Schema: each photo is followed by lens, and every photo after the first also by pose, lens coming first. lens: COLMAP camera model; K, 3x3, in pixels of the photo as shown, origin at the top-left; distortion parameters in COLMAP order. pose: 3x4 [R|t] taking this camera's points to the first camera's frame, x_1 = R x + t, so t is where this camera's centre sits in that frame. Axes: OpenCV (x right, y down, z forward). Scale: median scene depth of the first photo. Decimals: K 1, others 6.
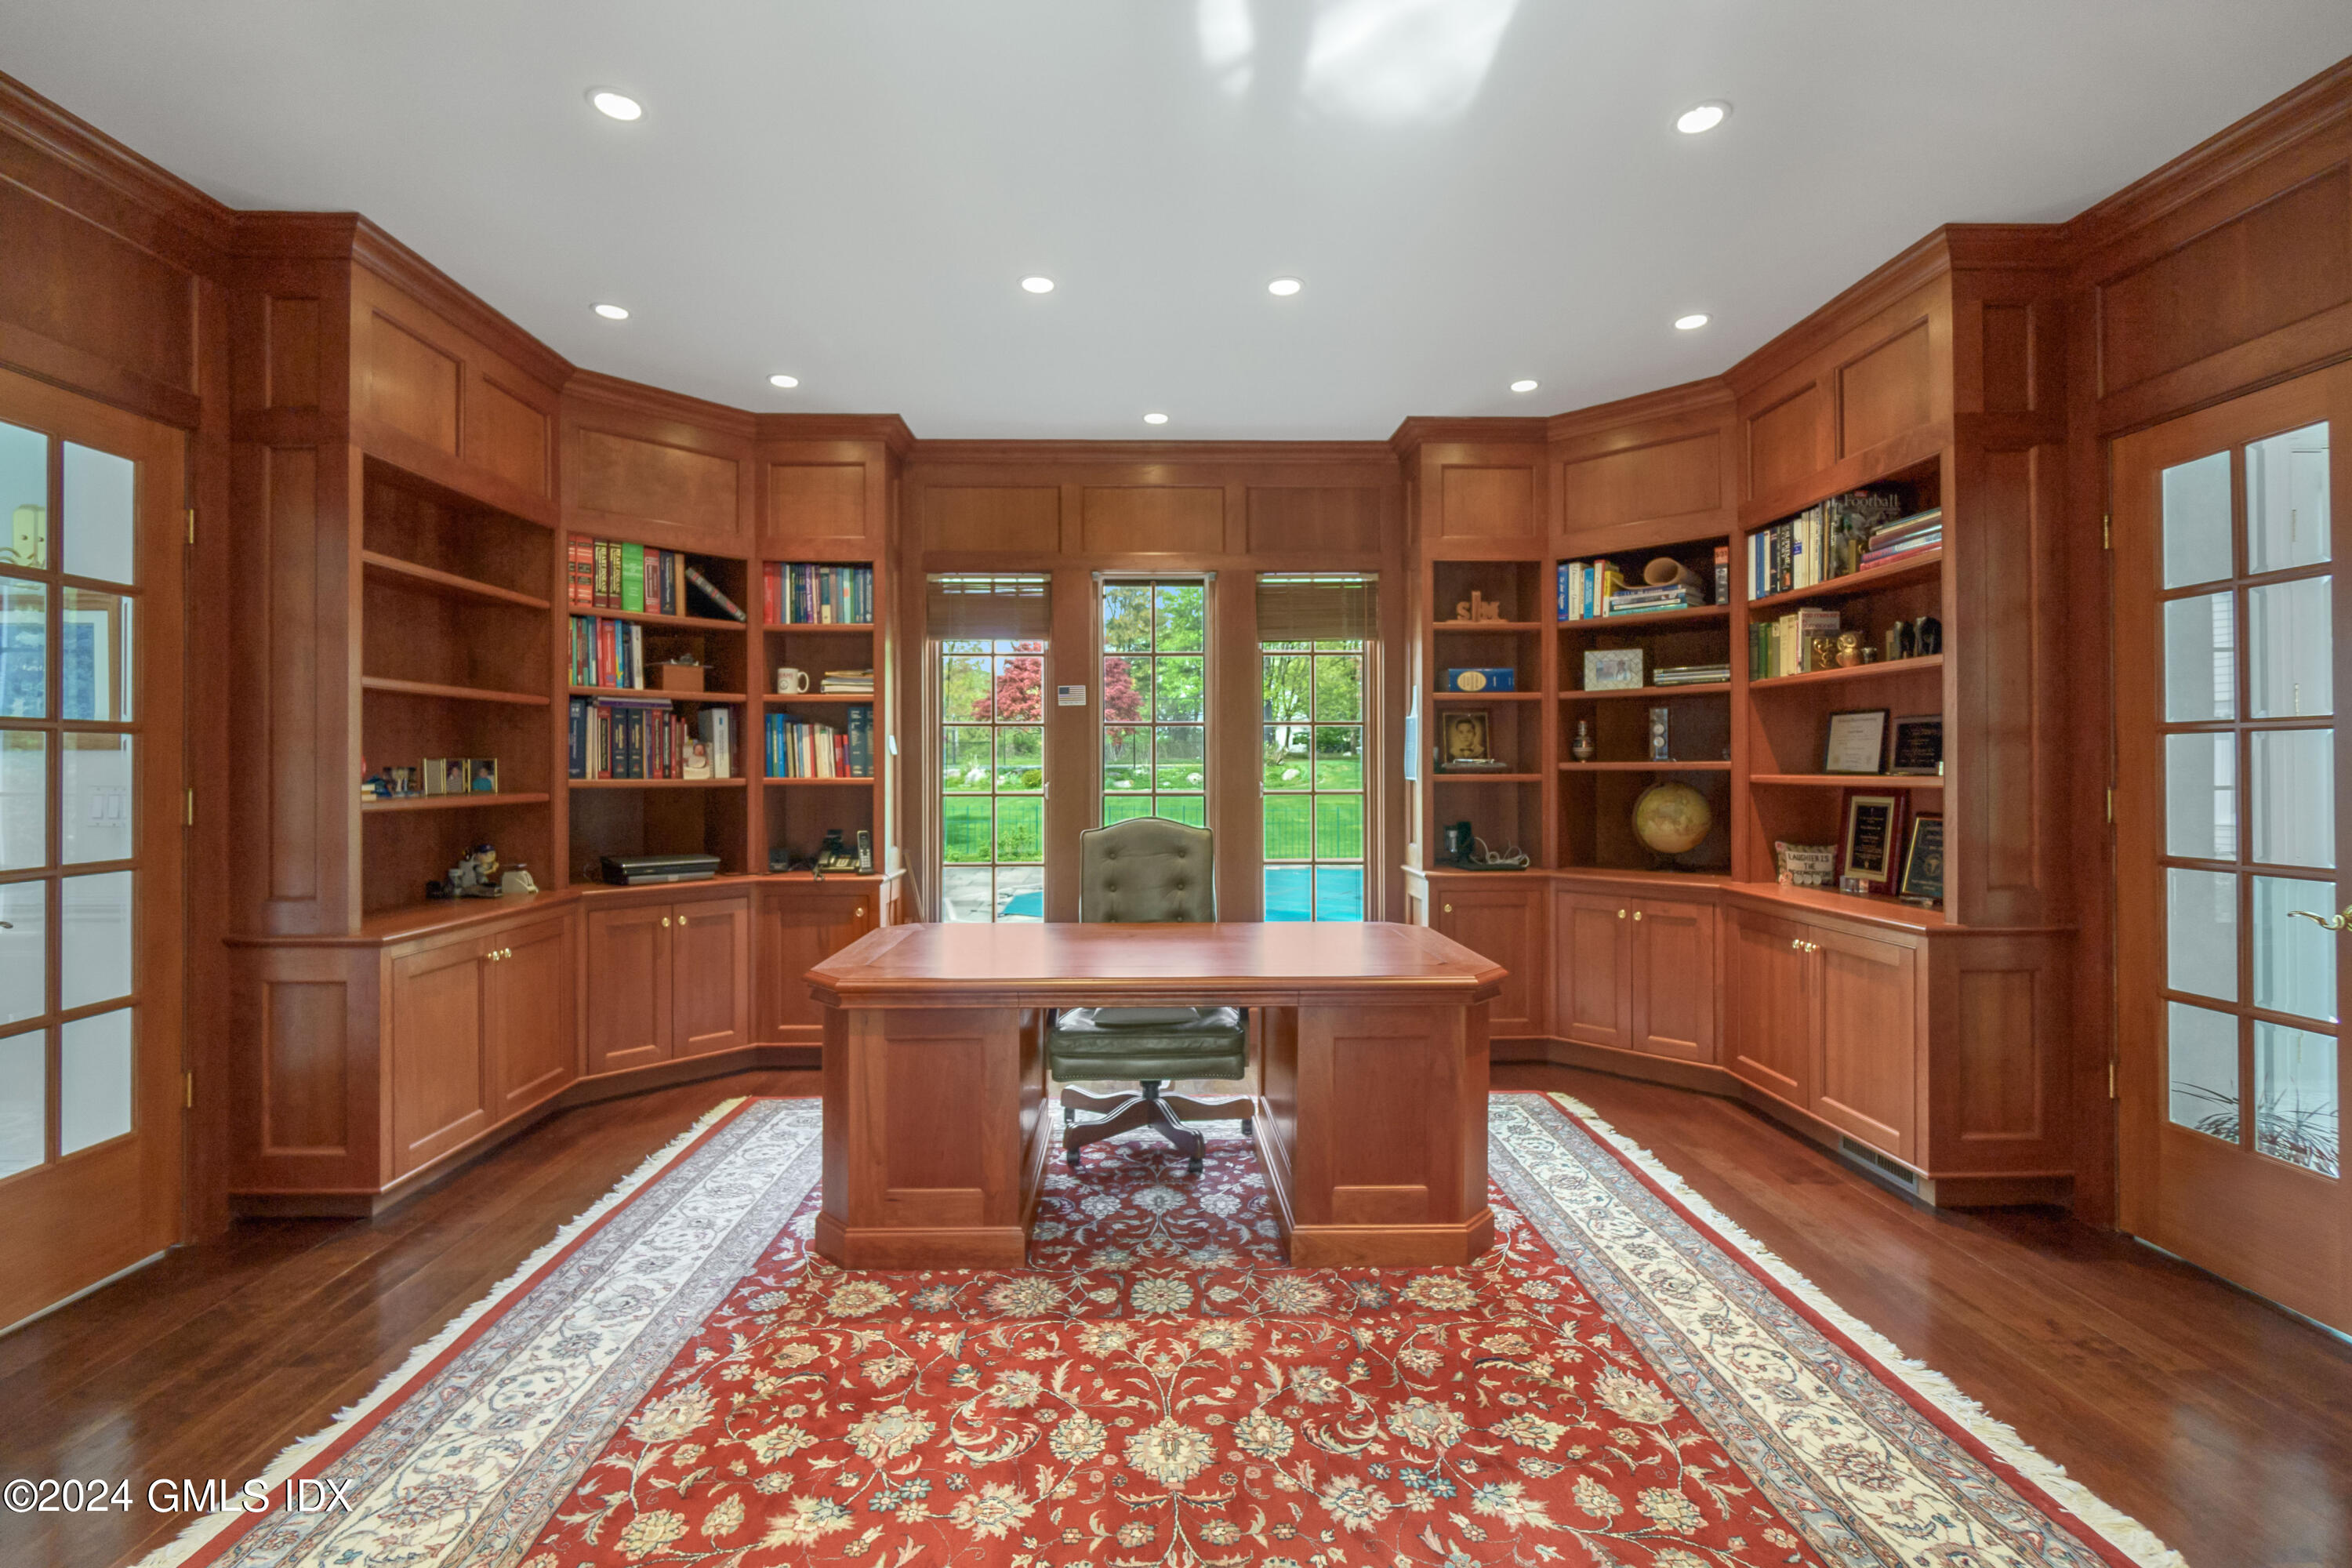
lens RADIAL K [[1067.7, 0, 1175.6], [0, 1067.7, 772.7], [0, 0, 1]] dist [-0.001392, -0.000400]
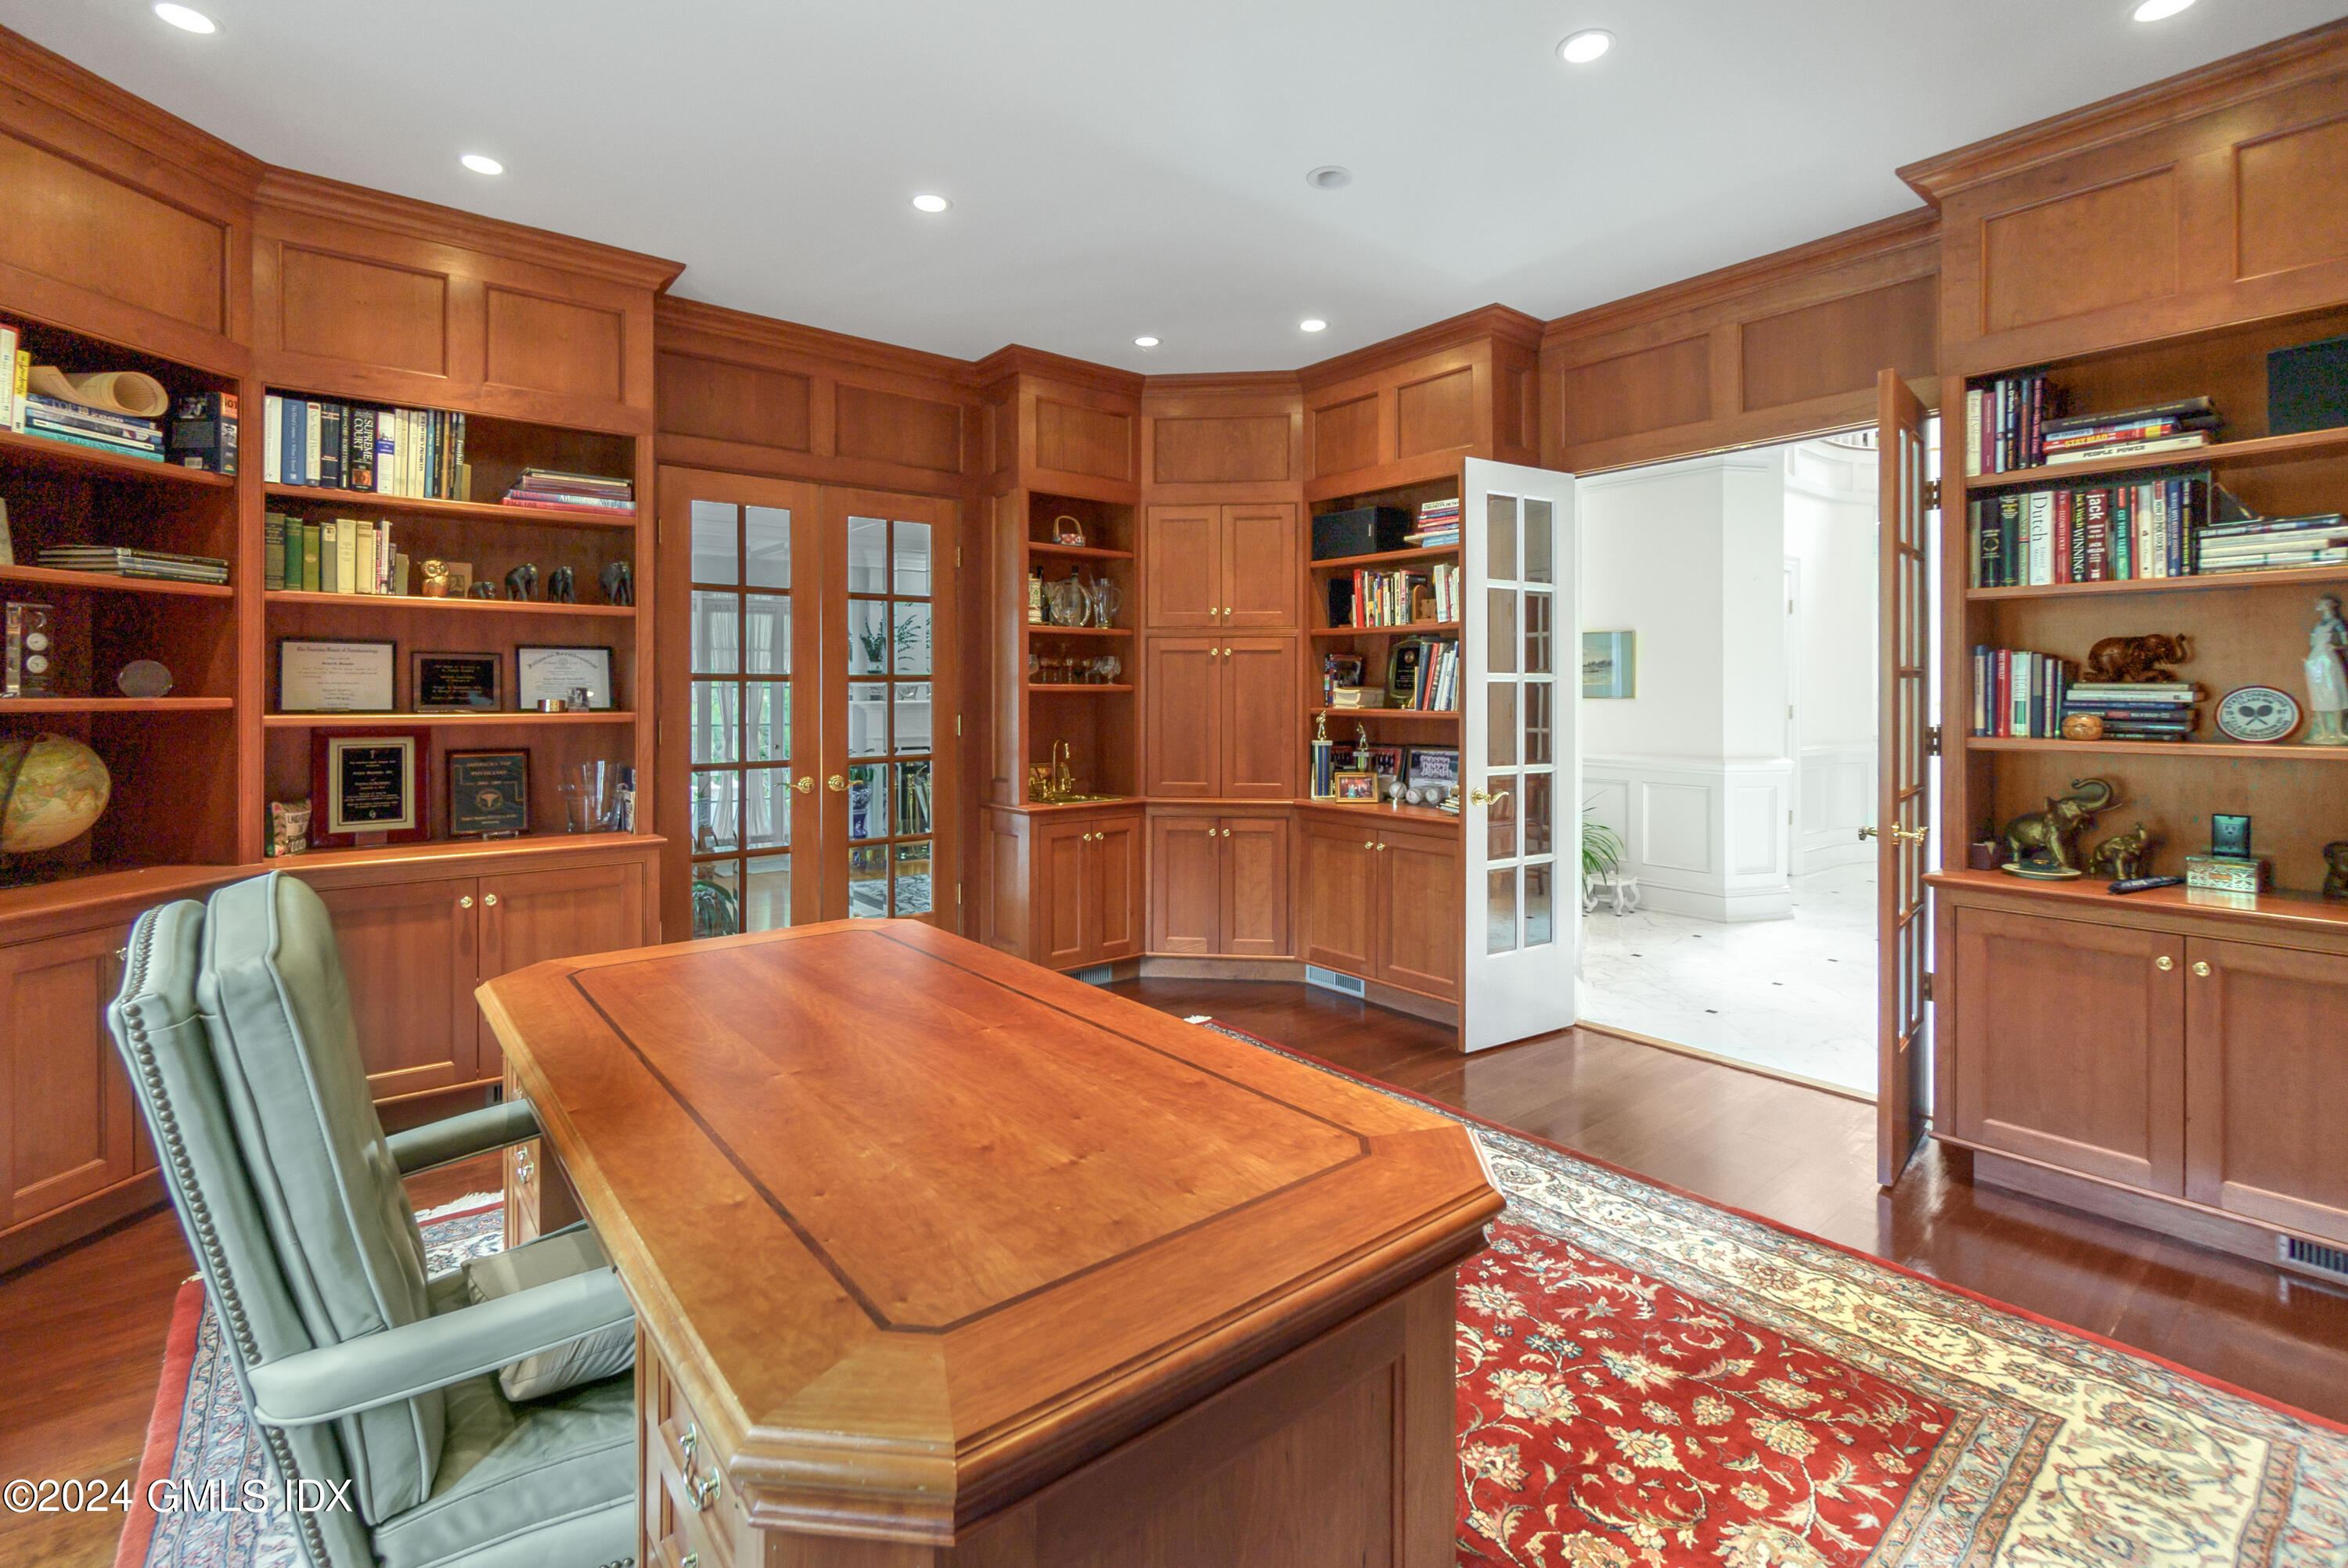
lens RADIAL K [[1038.4, 0, 1167.7], [0, 1038.4, 696.4], [0, 0, 1]] dist [-0.001915, 0.000153]
pose [[-0.614872, -0.000453, 0.788627, -0.721739], [0.002510, 0.999994, 0.002532, -0.020588], [-0.788623, 0.003536, -0.614867, 1.644626]]
